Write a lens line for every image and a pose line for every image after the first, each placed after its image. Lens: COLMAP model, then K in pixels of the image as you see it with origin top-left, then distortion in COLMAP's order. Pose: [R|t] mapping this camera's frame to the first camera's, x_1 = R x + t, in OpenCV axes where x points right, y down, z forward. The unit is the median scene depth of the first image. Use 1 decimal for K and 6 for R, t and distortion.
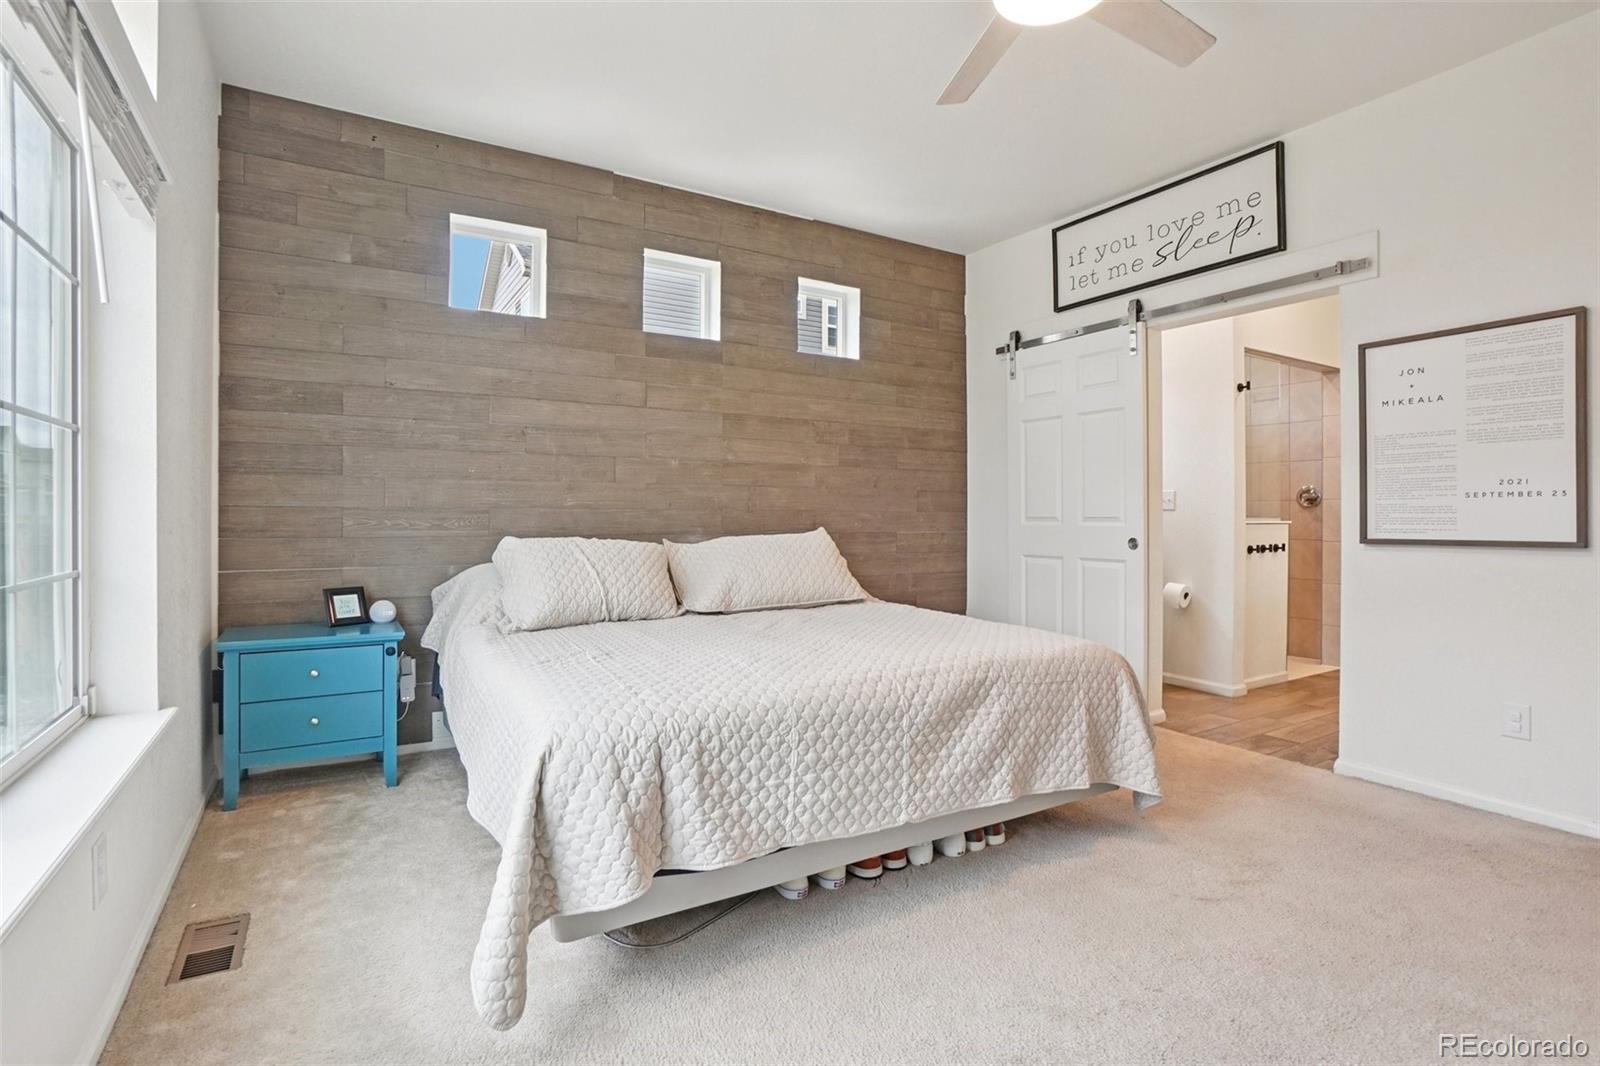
lens RADIAL K [[776.4, 0, 761.9], [0, 776.4, 519.7], [0, 0, 1]] dist [-0.037915, 0.012909]
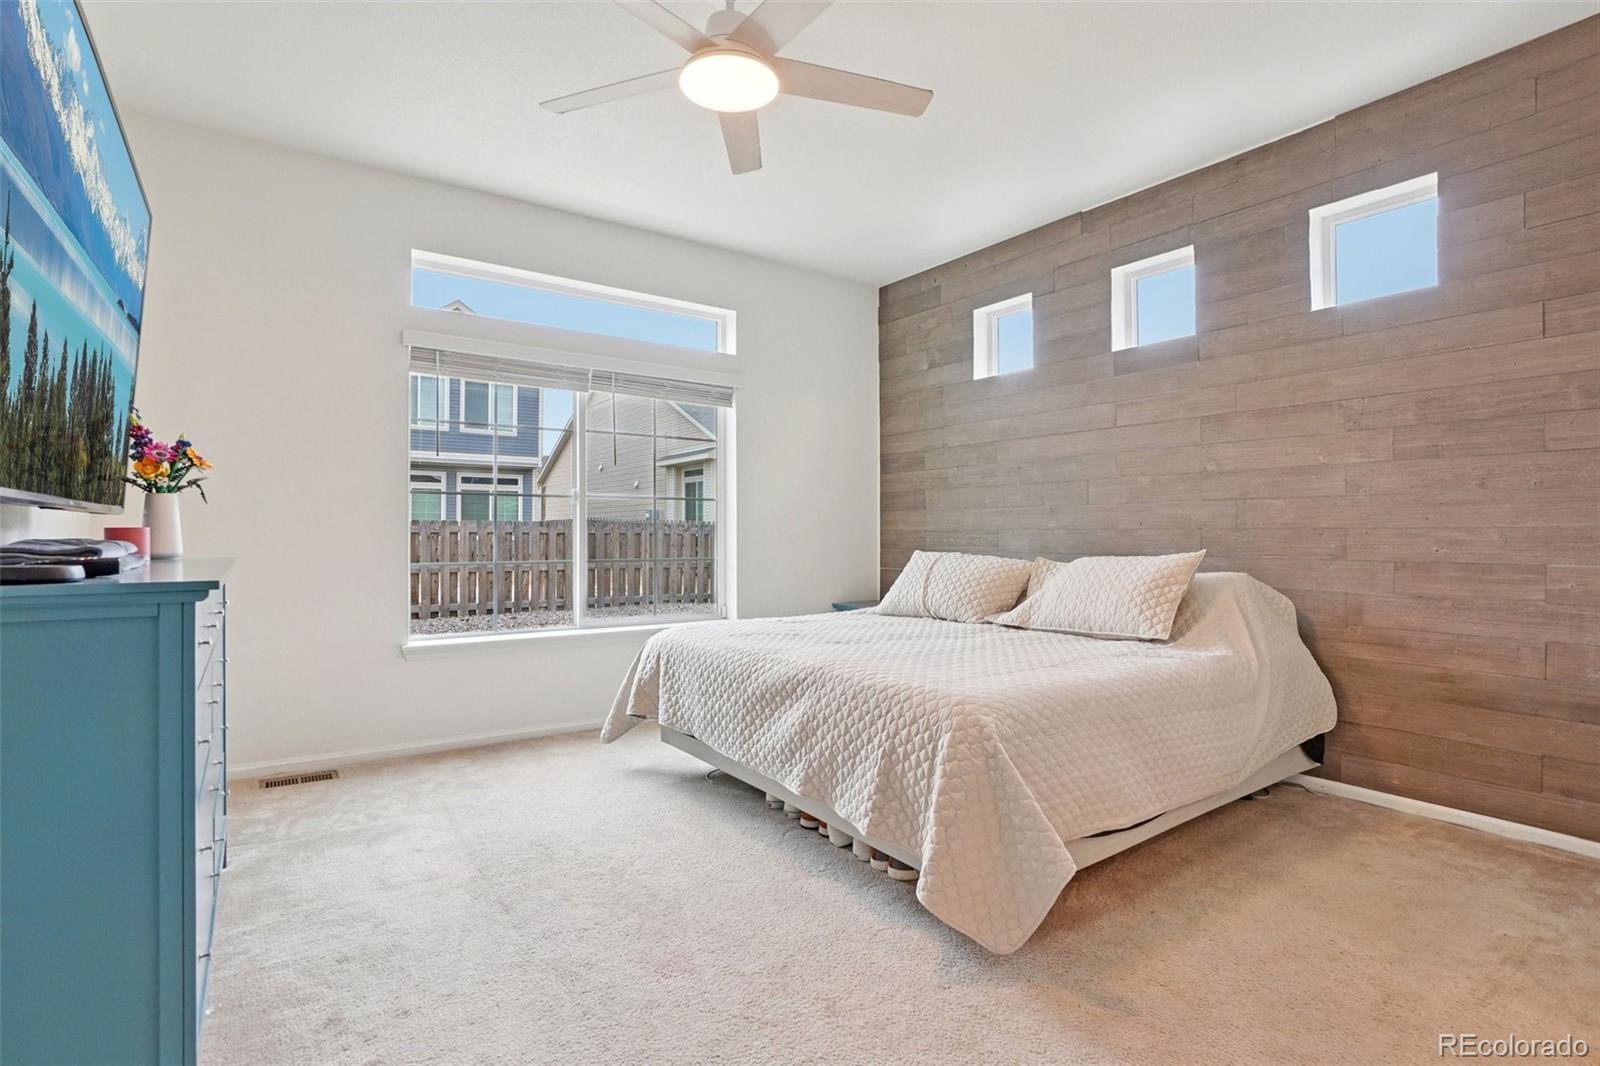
lens RADIAL K [[776.4, 0, 799.3], [0, 776.4, 530.3], [0, 0, 1]] dist [-0.037915, 0.012909]
pose [[0.093654, -0.009091, -0.995563, 0.841225], [-0.007340, 0.999925, -0.009822, 0.000359], [0.995578, 0.008227, 0.093580, 0.531764]]
